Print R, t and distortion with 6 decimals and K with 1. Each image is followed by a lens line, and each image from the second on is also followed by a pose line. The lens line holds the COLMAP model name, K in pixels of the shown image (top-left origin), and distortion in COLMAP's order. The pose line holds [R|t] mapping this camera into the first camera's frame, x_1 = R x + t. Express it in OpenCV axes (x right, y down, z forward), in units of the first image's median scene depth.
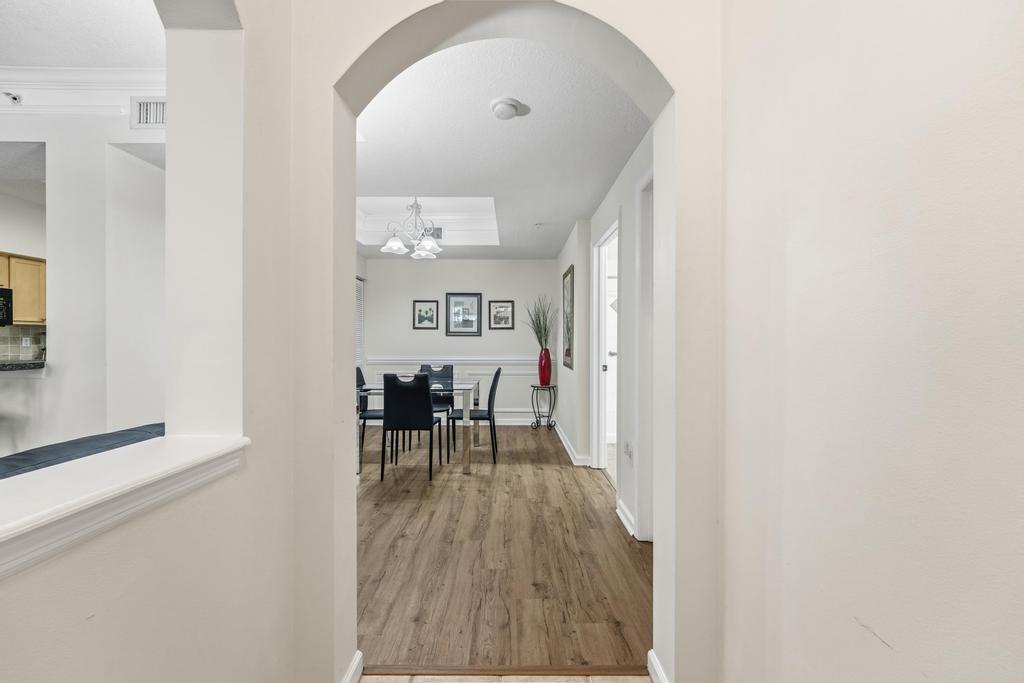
lens RADIAL K [[411.9, 0, 512.0], [0, 411.9, 341.5], [0, 0, 1]] dist [0.000454, 0.000191]
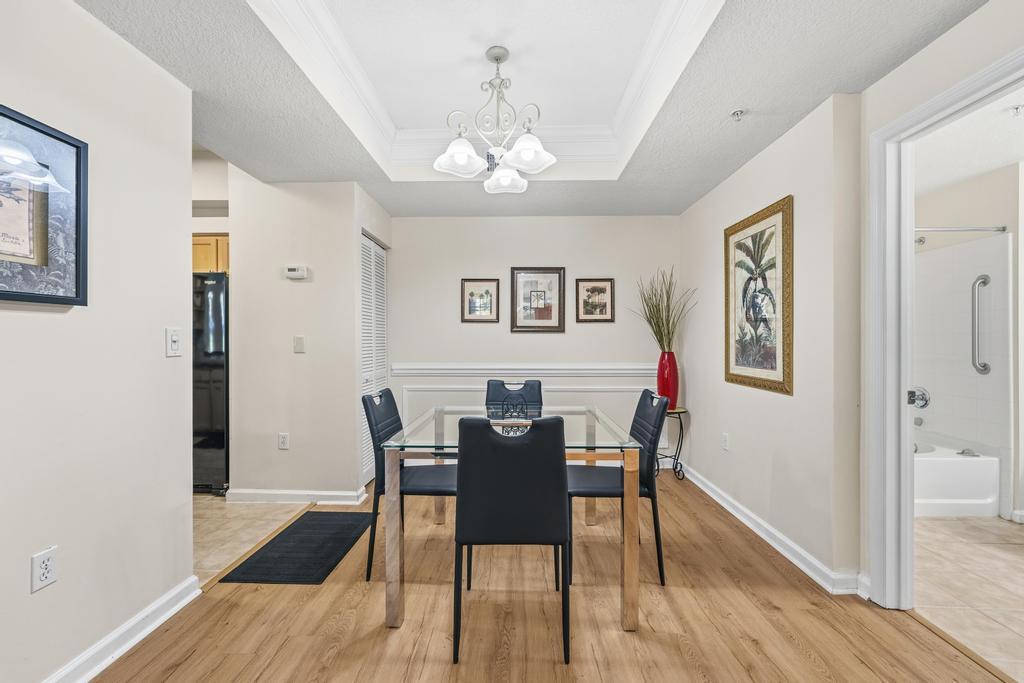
lens RADIAL K [[415.6, 0, 512.0], [0, 415.6, 341.5], [0, 0, 1]] dist [-0.002983, -0.000057]
pose [[0.999827, -0.001901, -0.018523, -0.149640], [0.001973, 0.999990, 0.003919, -0.001701], [0.018516, -0.003955, 0.999821, 0.341682]]
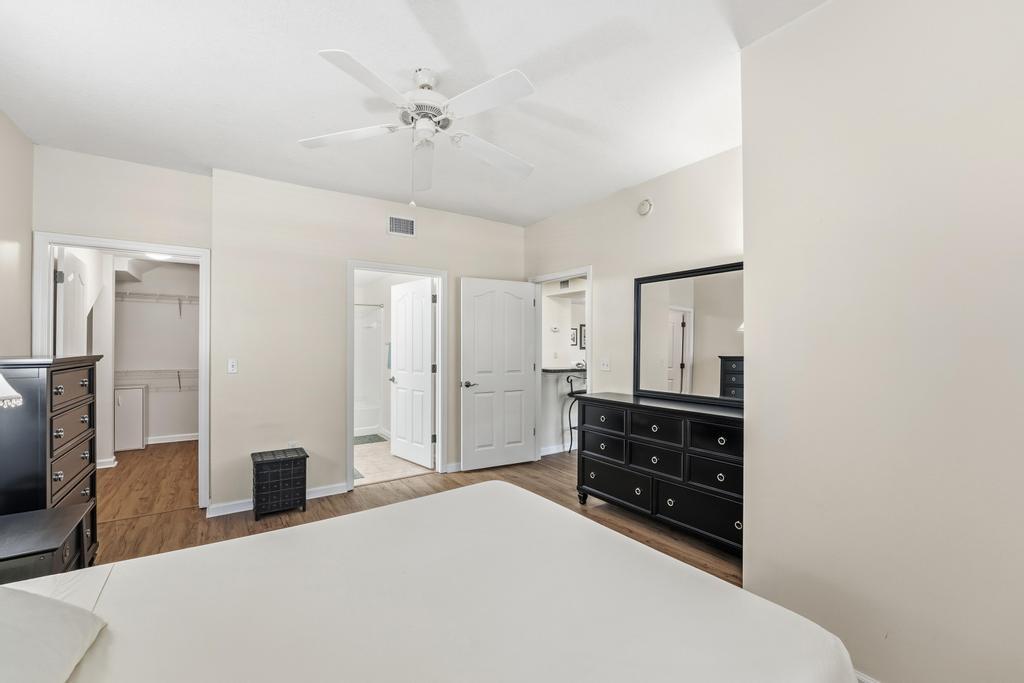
lens RADIAL K [[417.9, 0, 510.1], [0, 417.9, 344.7], [0, 0, 1]] dist [-0.002092, 0.000075]
pose [[0.824217, 0.001754, 0.566272, -1.398388], [-0.000378, 0.999997, -0.002546, -0.030190], [-0.566275, 0.001884, 0.824214, -0.255245]]
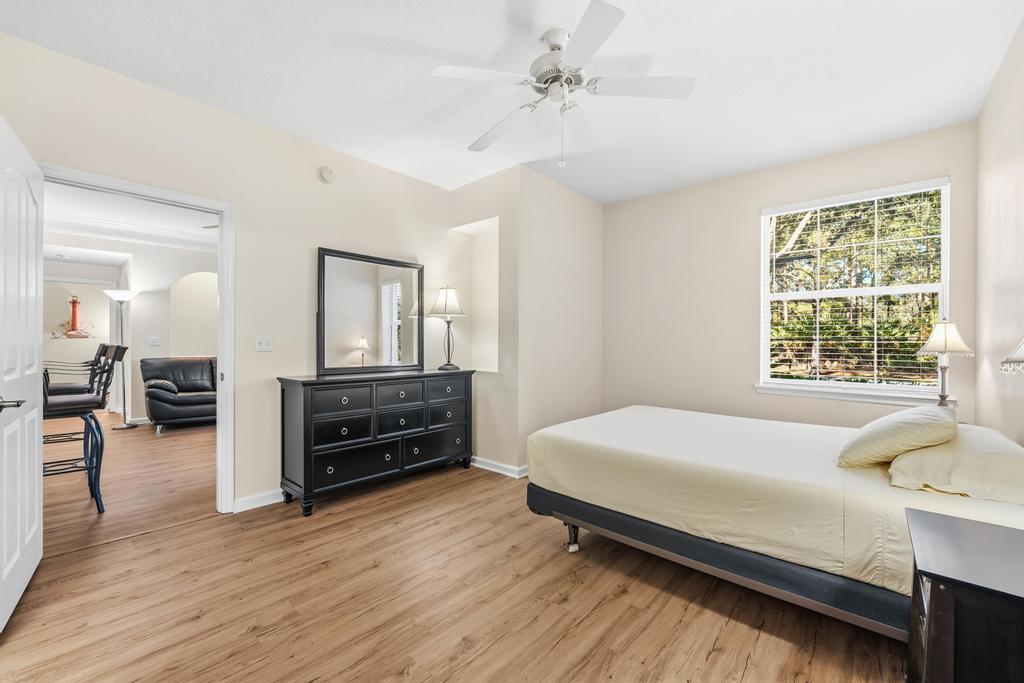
lens RADIAL K [[413.4, 0, 510.6], [0, 413.4, 349.1], [0, 0, 1]] dist [-0.001744, -0.000019]
pose [[-0.743063, -0.018442, 0.668968, -1.459519], [-0.007418, 0.999786, 0.019323, -0.005805], [-0.669181, 0.009396, -0.743040, 0.370172]]
